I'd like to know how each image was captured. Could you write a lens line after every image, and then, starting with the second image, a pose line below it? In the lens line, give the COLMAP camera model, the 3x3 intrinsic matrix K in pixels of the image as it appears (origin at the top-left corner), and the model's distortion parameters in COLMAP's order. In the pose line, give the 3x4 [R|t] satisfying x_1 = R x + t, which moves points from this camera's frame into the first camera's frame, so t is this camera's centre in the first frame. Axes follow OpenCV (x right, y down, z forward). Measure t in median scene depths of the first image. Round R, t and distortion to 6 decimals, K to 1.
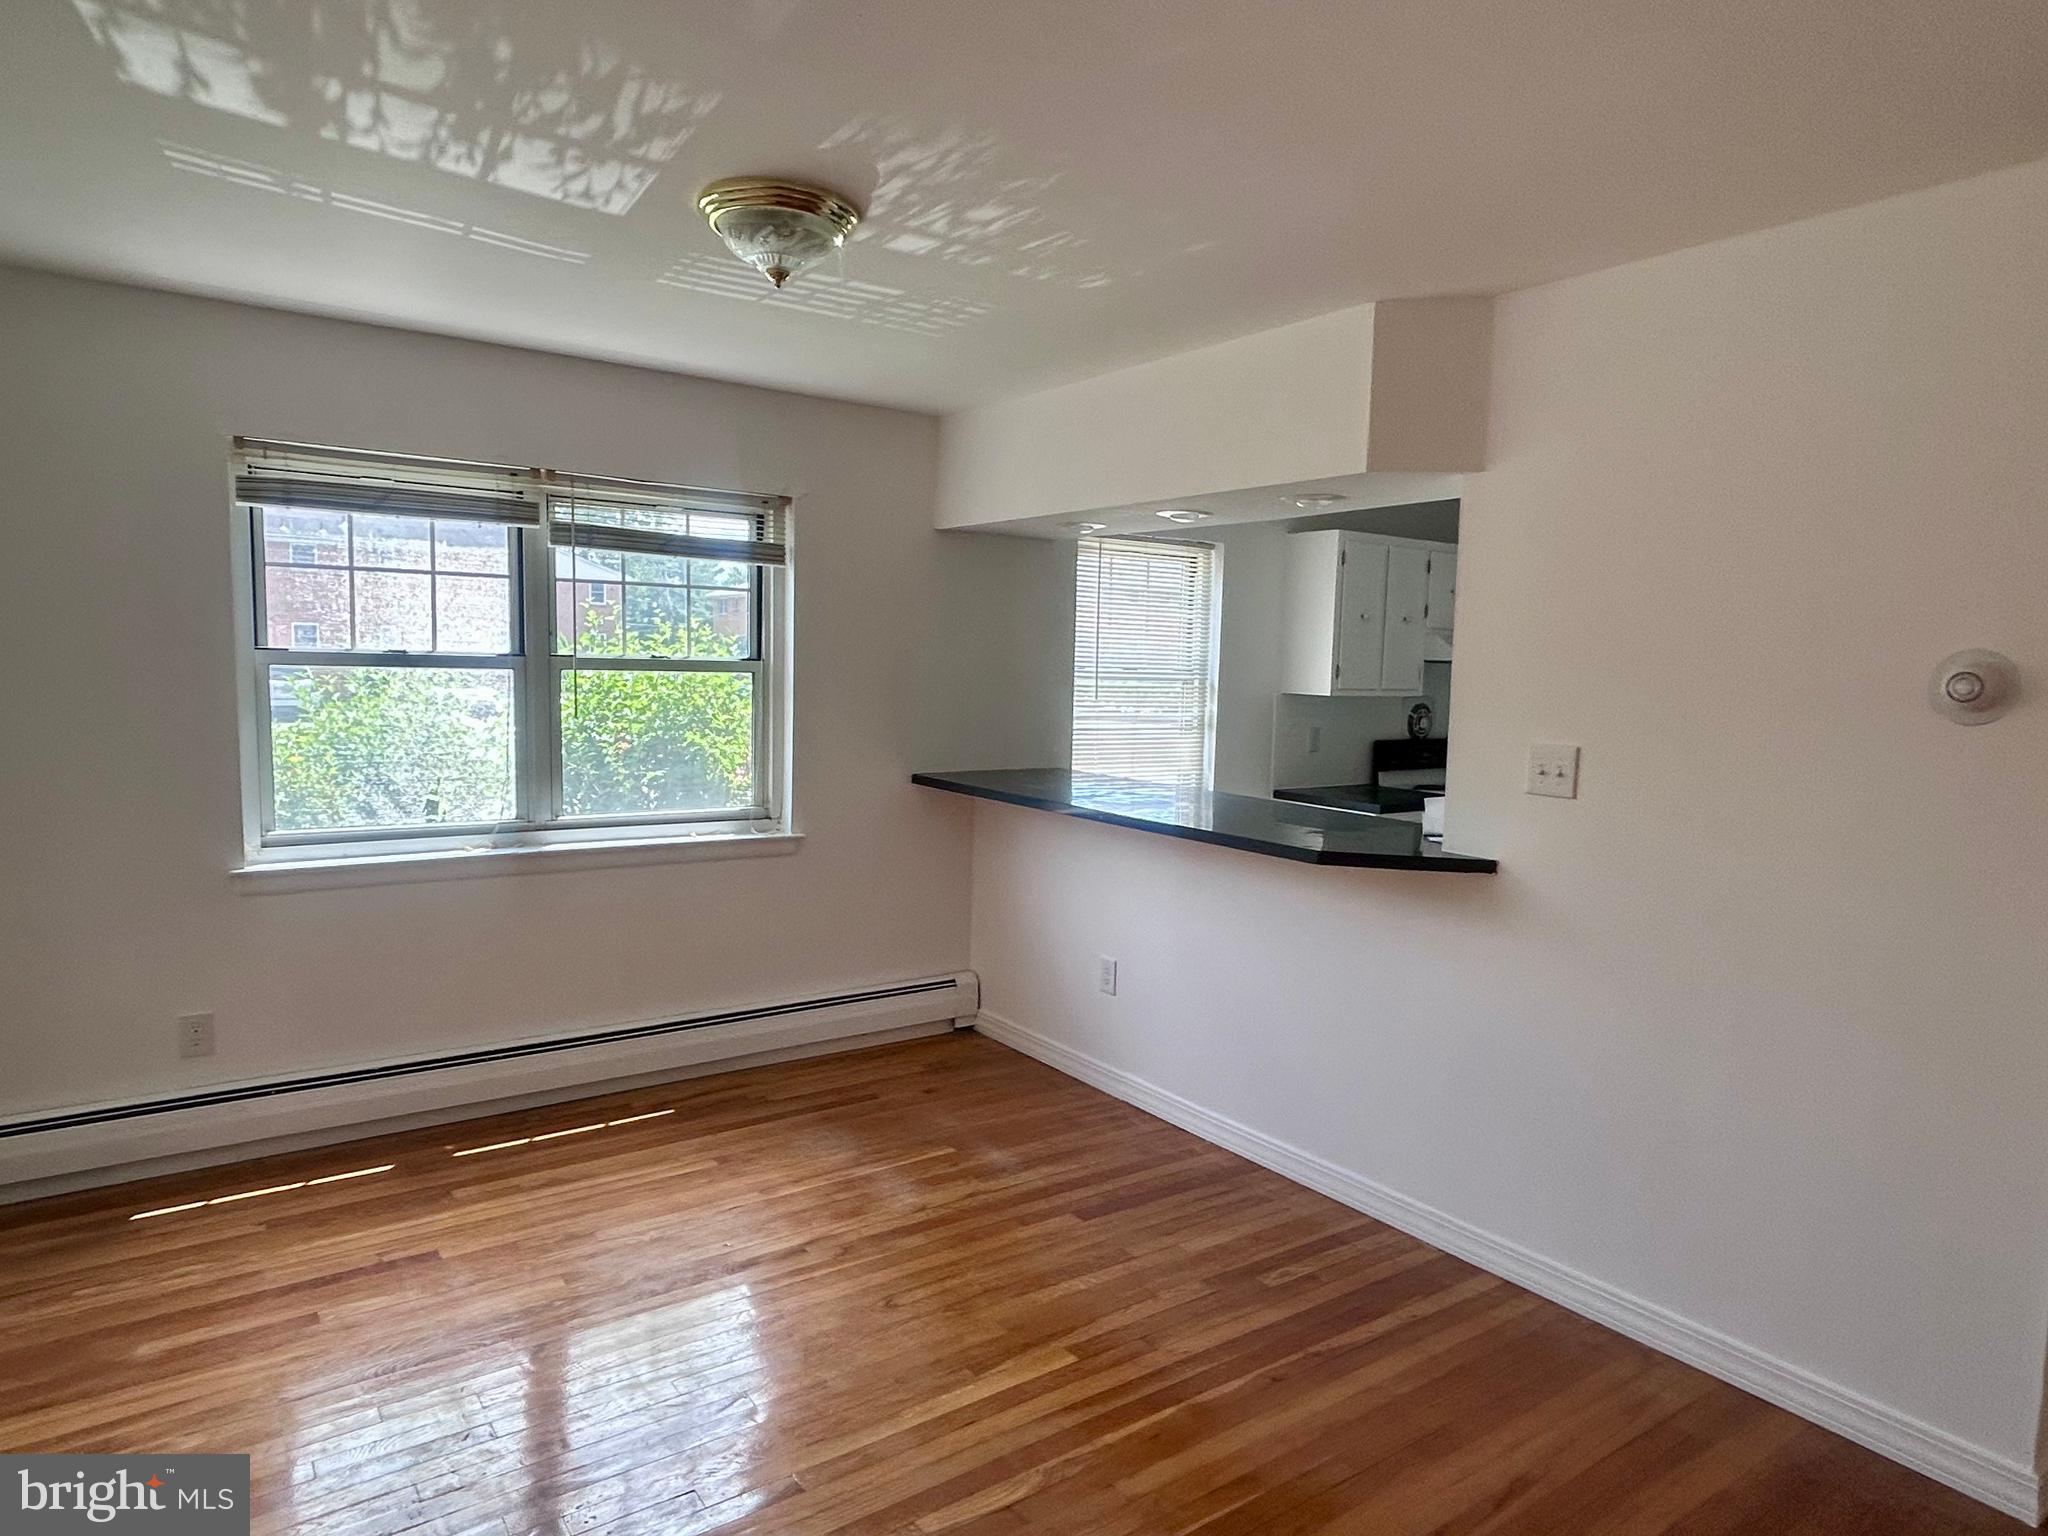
lens RADIAL K [[1202.5, 0, 1024.0], [0, 1202.5, 768.0], [0, 0, 1]] dist [-0.000015, 0.000025]
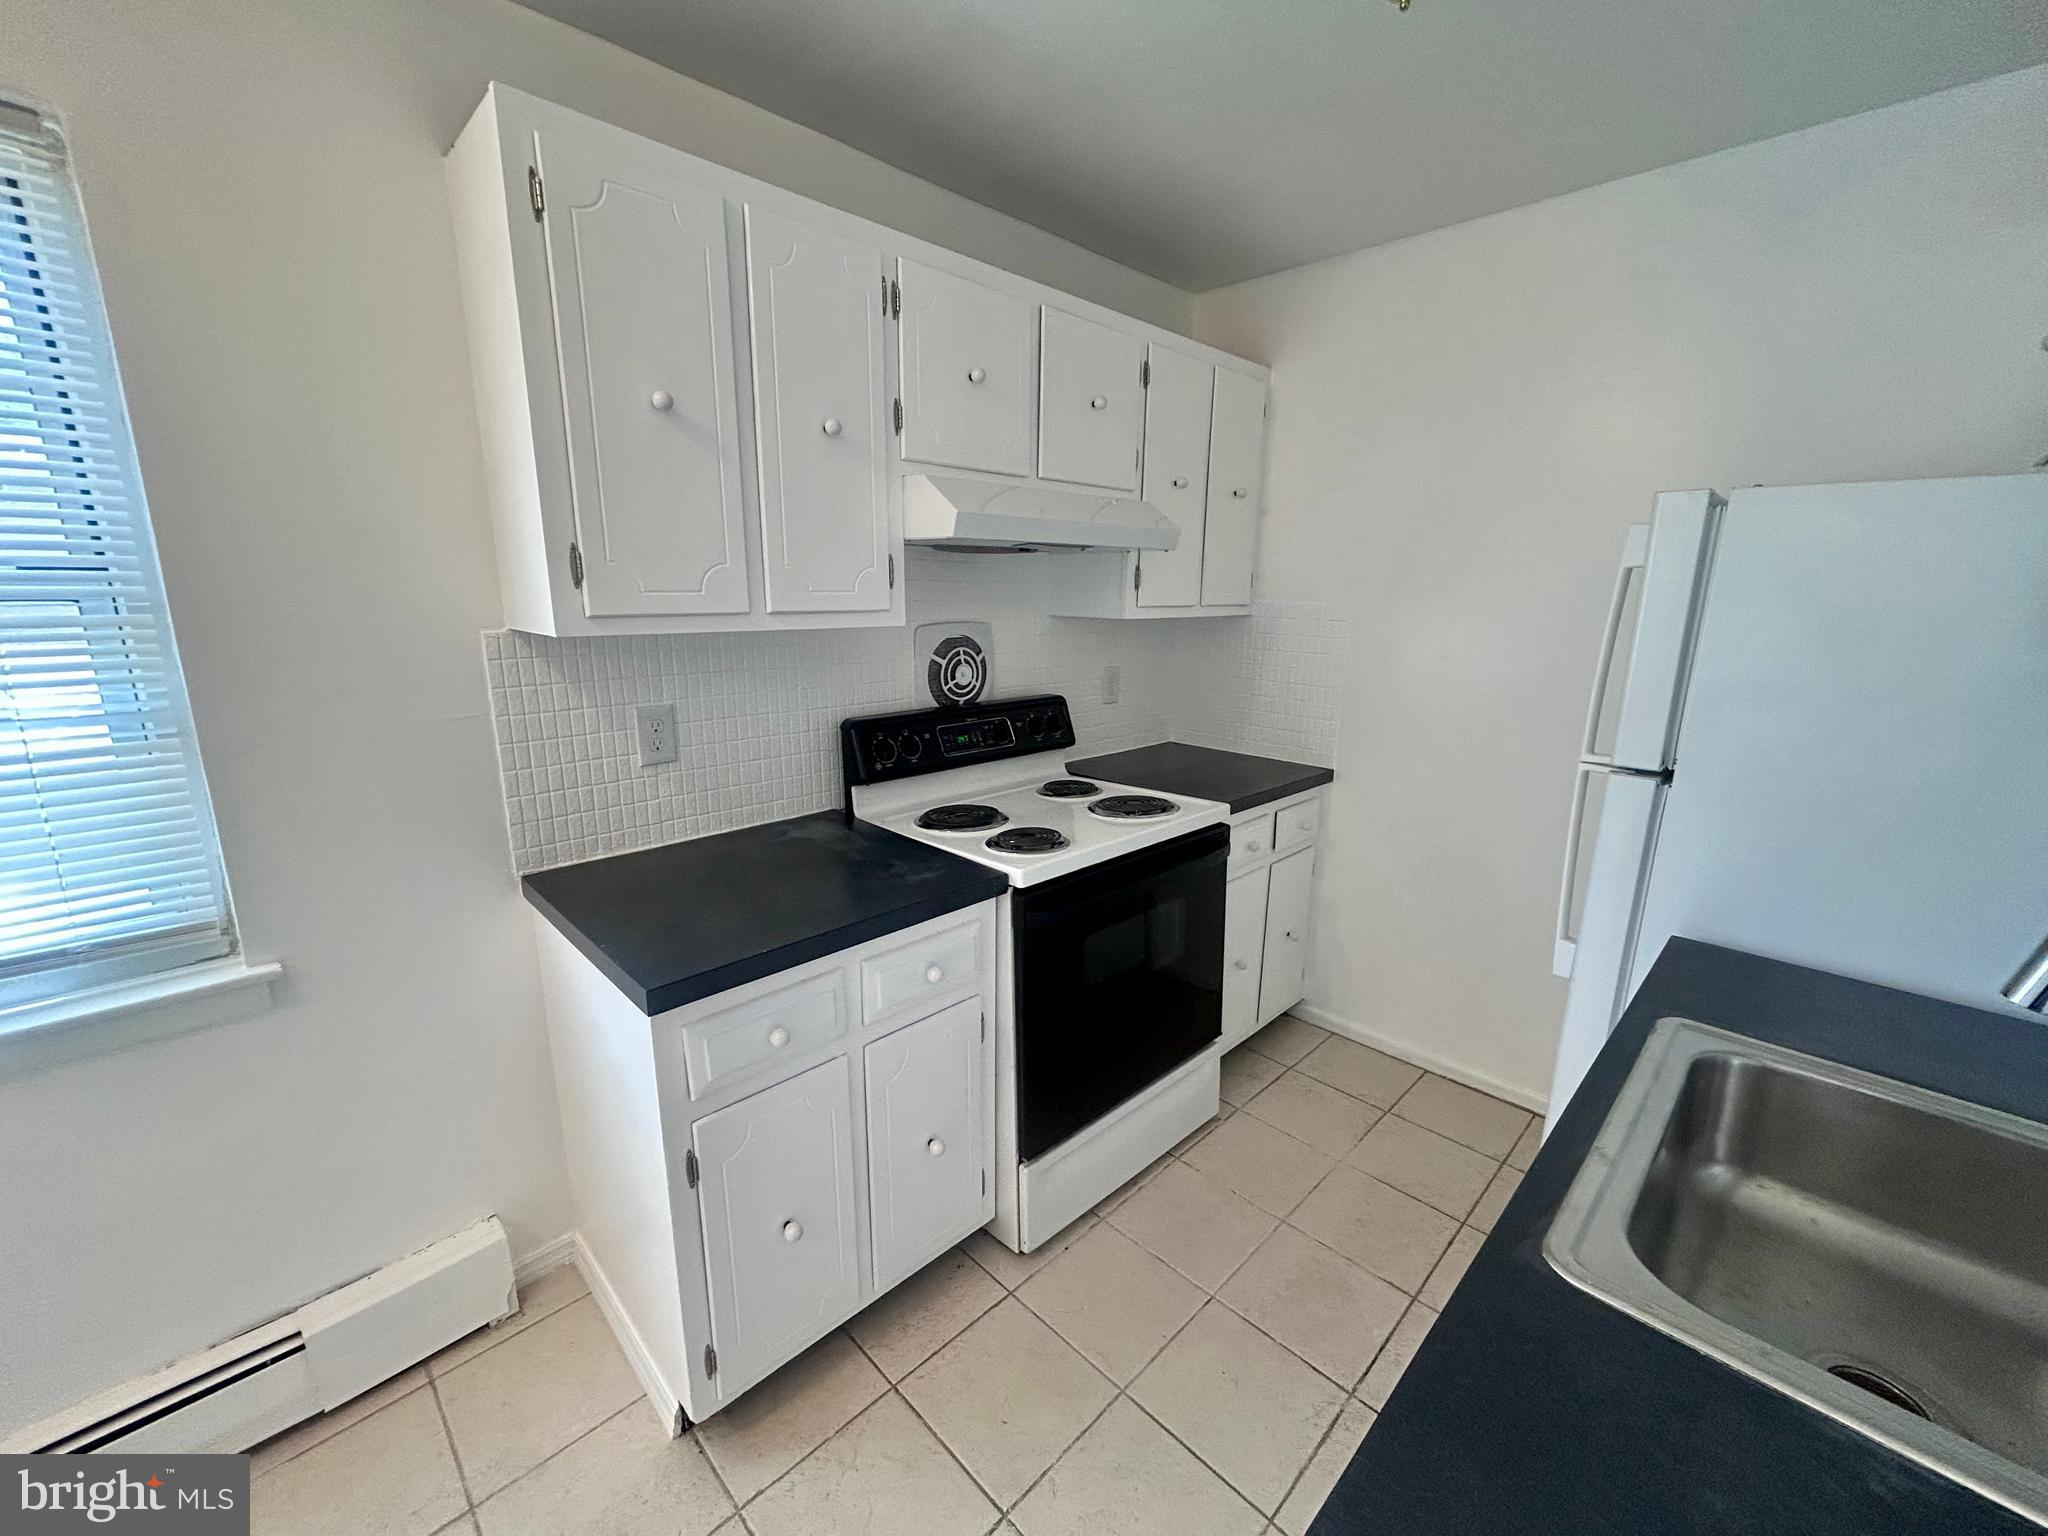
lens RADIAL K [[826.5, 0, 1026.4], [0, 826.5, 773.6], [0, 0, 1]] dist [-0.000095, 0.000432]
pose [[0.987030, -0.053572, 0.151332, 0.348279], [0.032509, 0.989846, 0.138379, -0.050346], [-0.157209, -0.131664, 0.978749, 0.739041]]
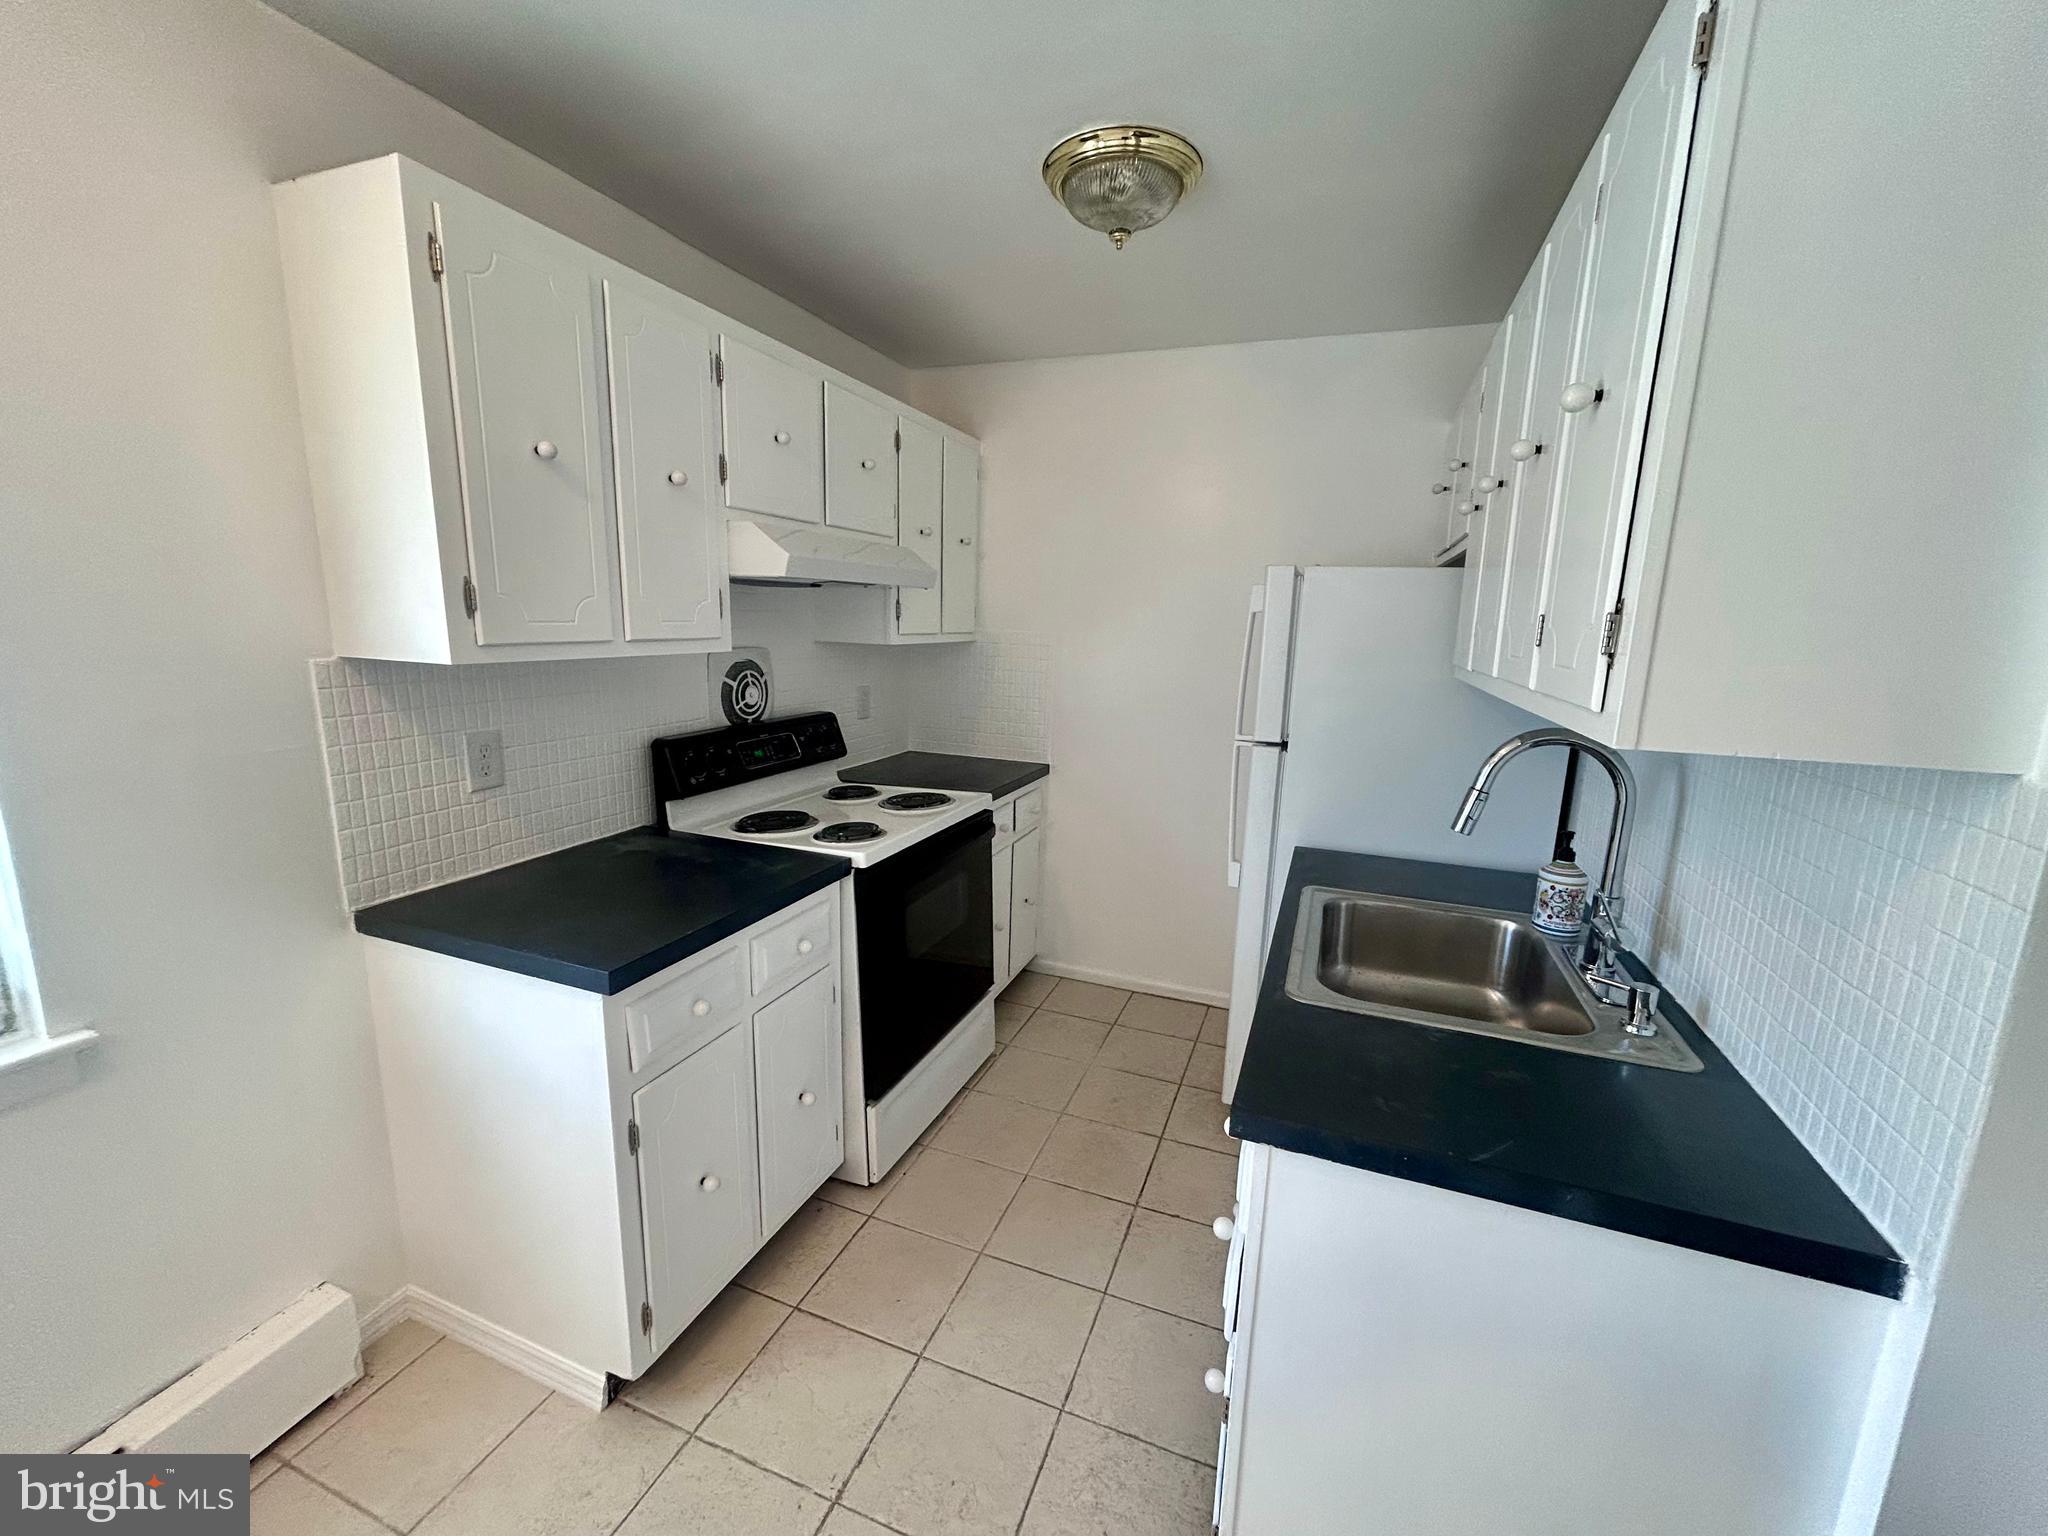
lens RADIAL K [[826.5, 0, 1026.4], [0, 826.5, 773.6], [0, 0, 1]] dist [-0.000095, 0.000432]
pose [[0.835099, -0.110816, 0.538822, 0.260311], [0.047898, 0.990427, 0.129459, -0.052039], [-0.548010, -0.082302, 0.832413, 0.691925]]
